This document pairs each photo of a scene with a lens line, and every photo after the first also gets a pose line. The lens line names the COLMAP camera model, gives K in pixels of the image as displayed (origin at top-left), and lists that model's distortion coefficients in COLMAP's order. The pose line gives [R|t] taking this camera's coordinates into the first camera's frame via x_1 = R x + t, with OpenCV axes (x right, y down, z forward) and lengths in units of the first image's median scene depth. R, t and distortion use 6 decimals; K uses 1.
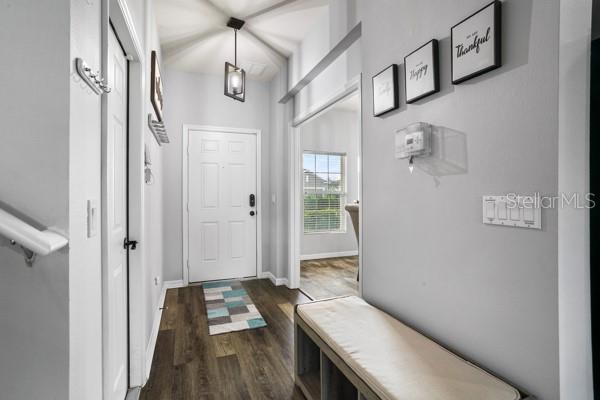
lens RADIAL K [[283.5, 0, 300.0], [0, 283.5, 200.0], [0, 0, 1]] dist [0.001289, 0.000573]
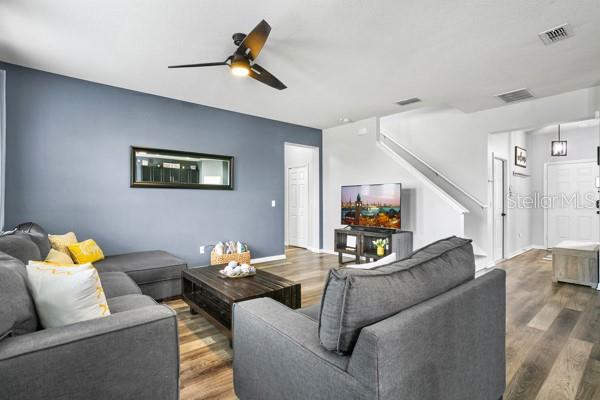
lens RADIAL K [[296.6, 0, 300.0], [0, 296.6, 200.0], [0, 0, 1]] dist [-0.001658, -0.000158]
pose [[0.317244, 0.002666, -0.948340, 1.292507], [-0.012526, 0.999921, -0.001380, 0.004211], [0.948261, 0.012317, 0.317252, -1.591157]]
